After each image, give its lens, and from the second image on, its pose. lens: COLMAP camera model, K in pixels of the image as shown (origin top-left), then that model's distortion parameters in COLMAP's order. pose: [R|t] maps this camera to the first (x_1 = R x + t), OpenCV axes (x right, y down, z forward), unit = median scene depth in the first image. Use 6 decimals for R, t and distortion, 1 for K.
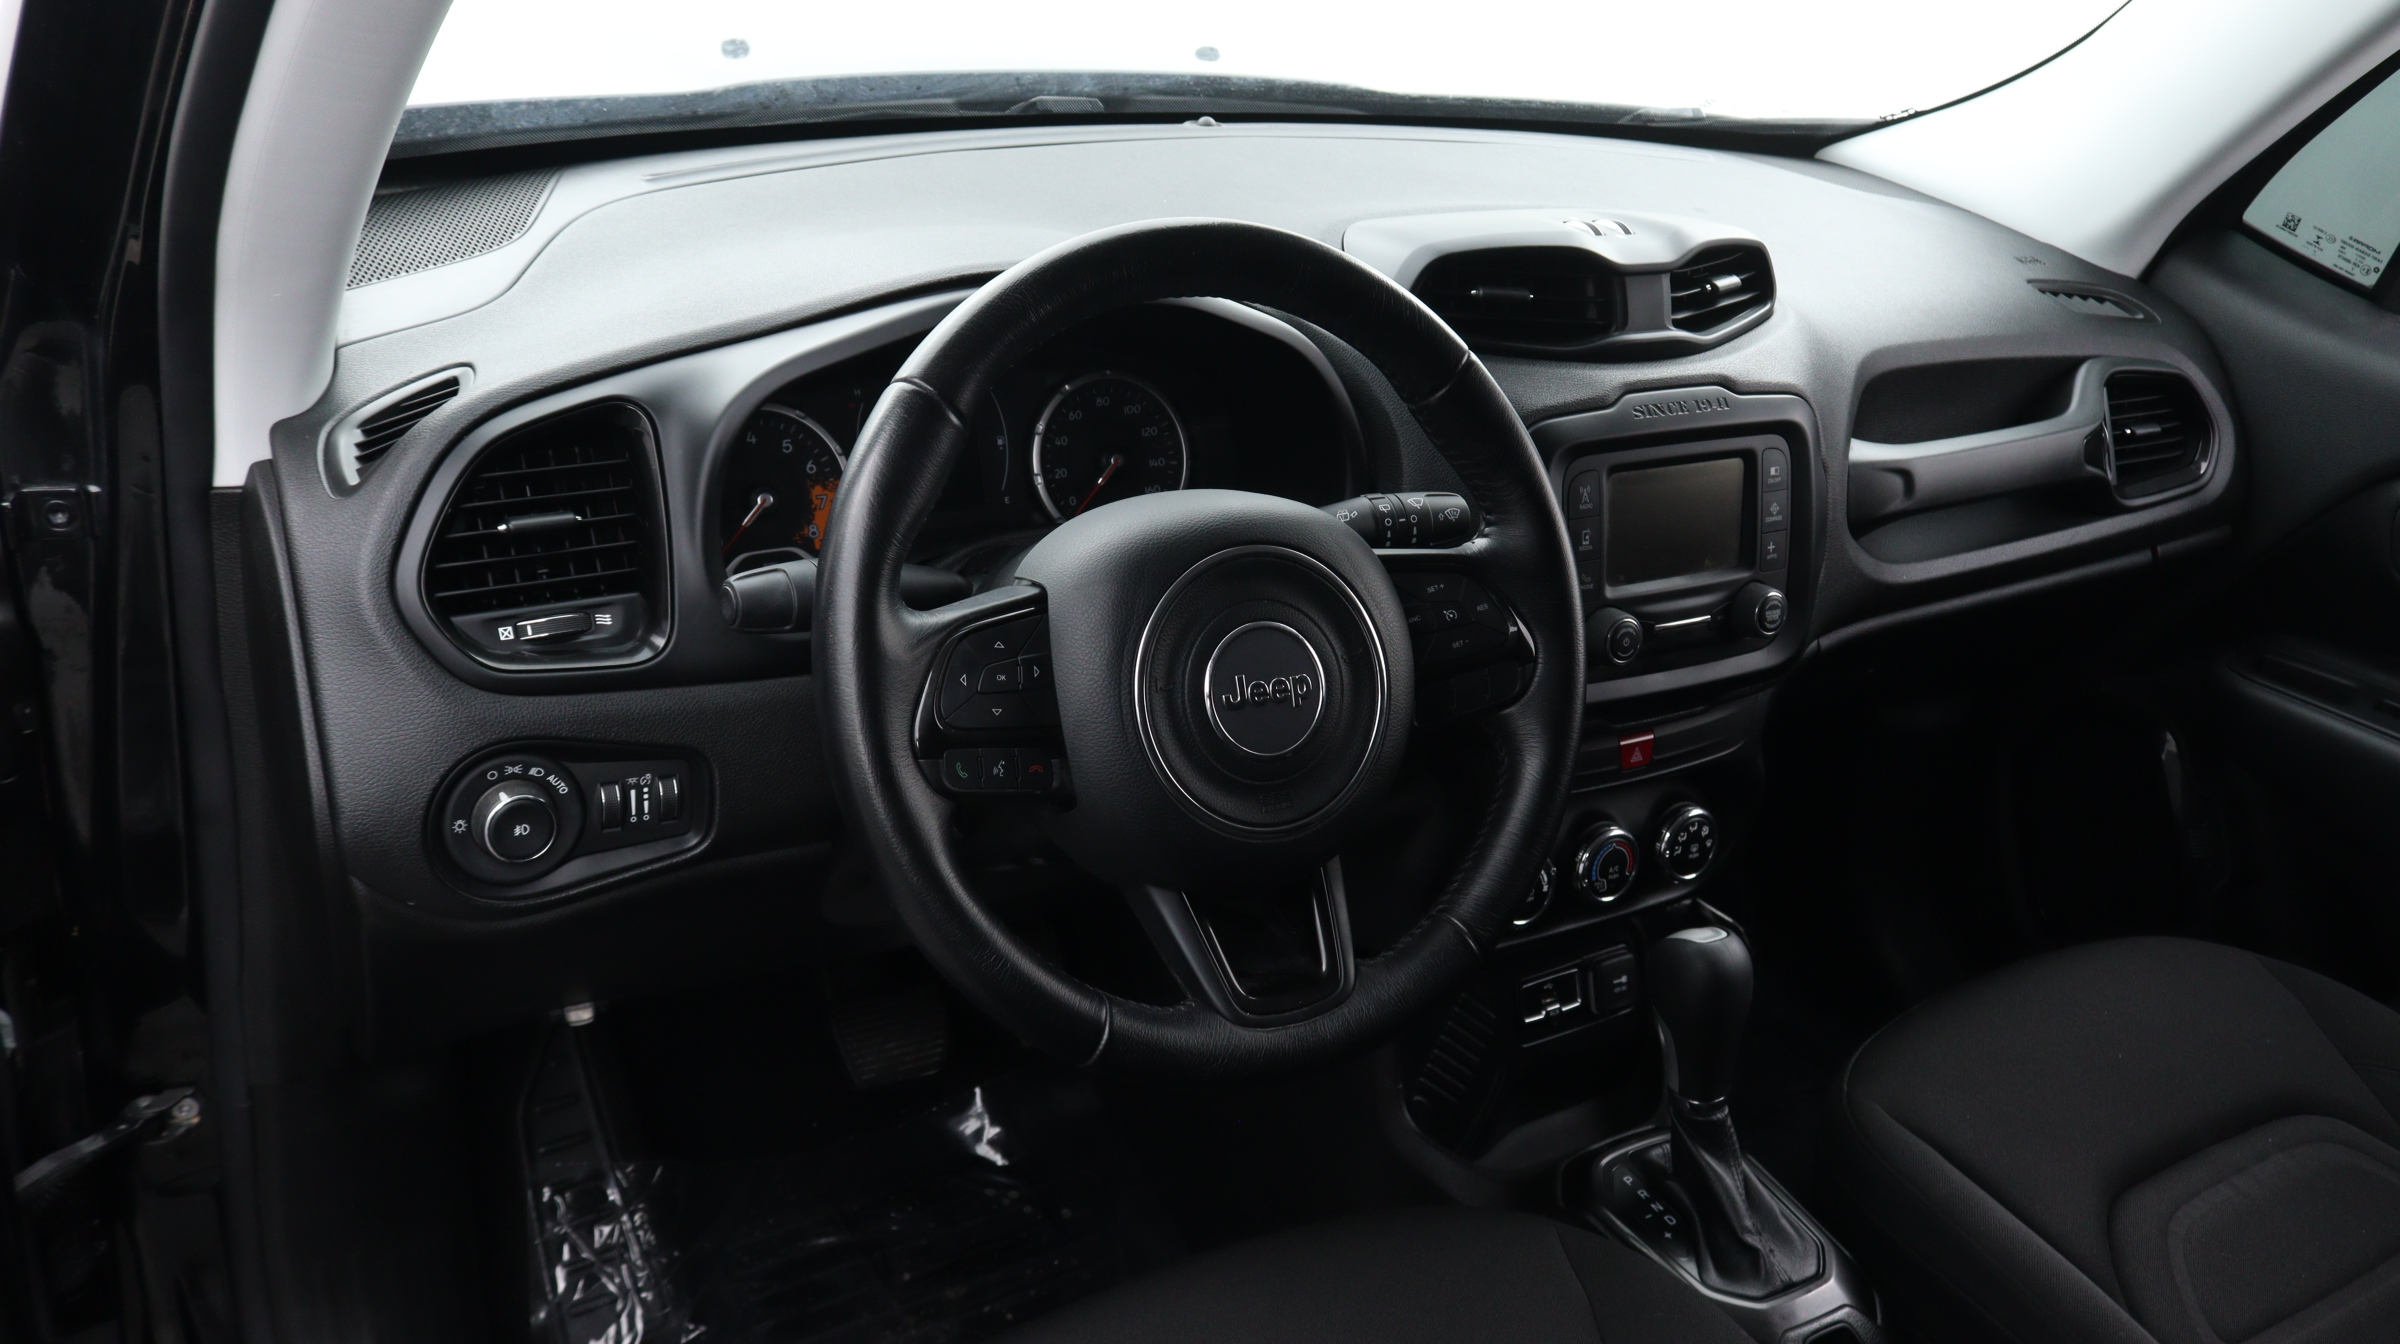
lens RADIAL K [[1928.4, 0, 1178.6], [0, 1928.4, 681.0], [0, 0, 1]] dist [-0.008947, 0.009282]
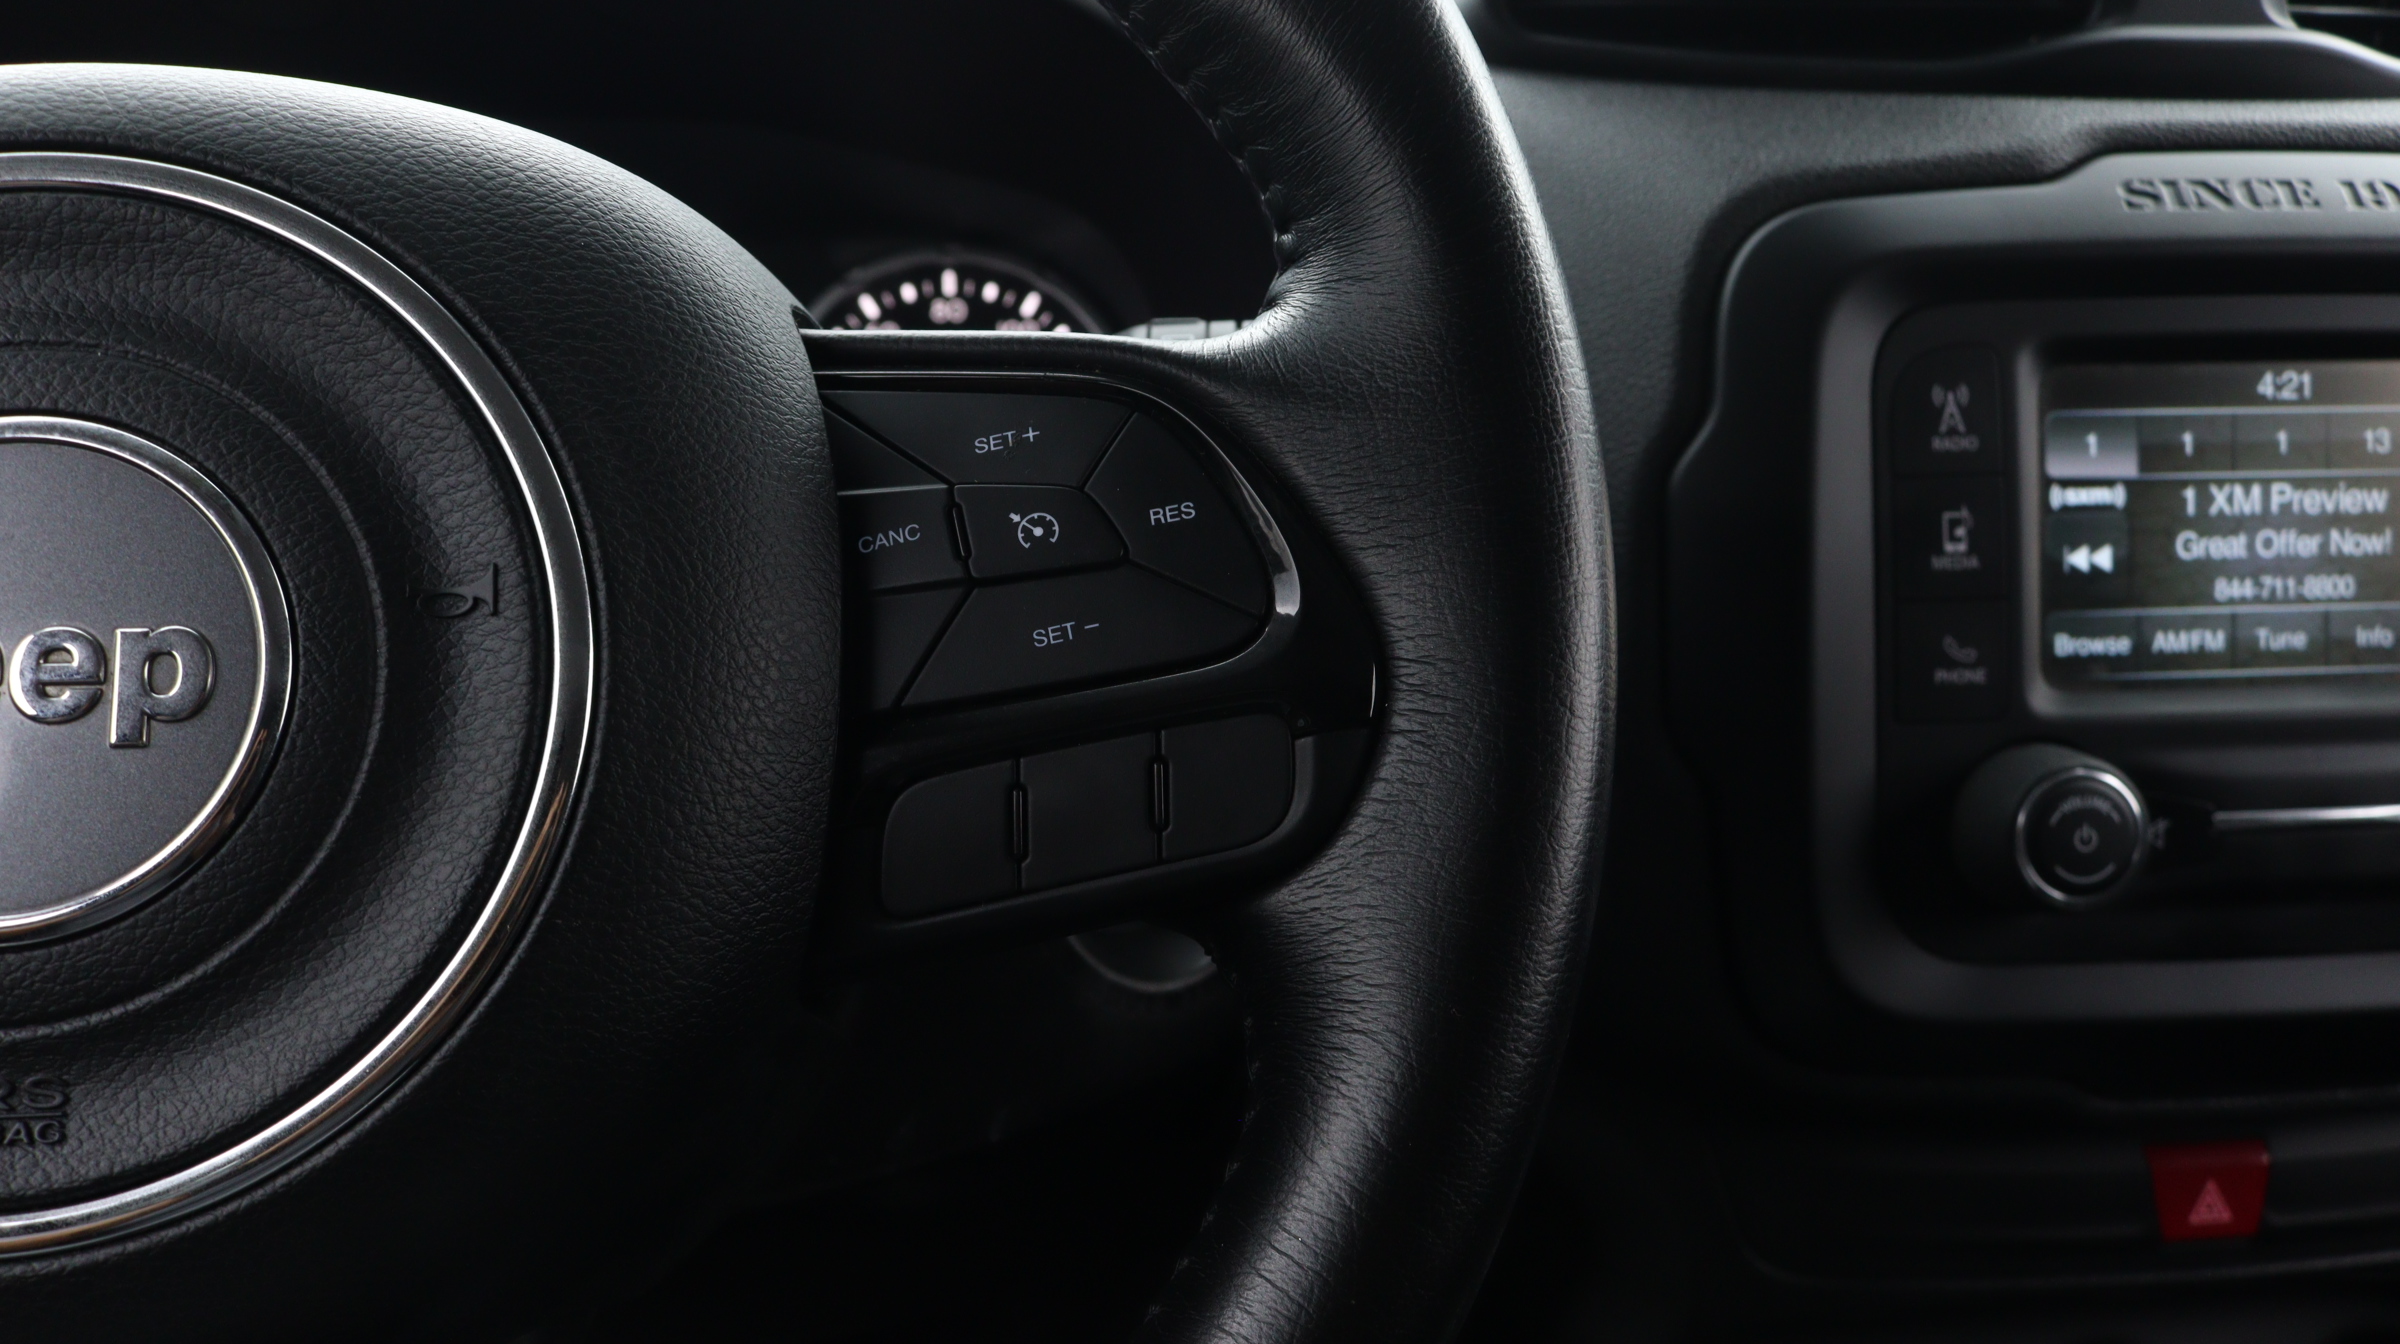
lens RADIAL K [[1928.4, 0, 1159.3], [0, 1928.4, 699.7], [0, 0, 1]] dist [-0.008947, 0.009282]
pose [[0.910747, 0.025875, -0.412152, 0.194807], [-0.101040, 0.981663, -0.161643, 0.023120], [0.400412, 0.188859, 0.896662, 0.551322]]
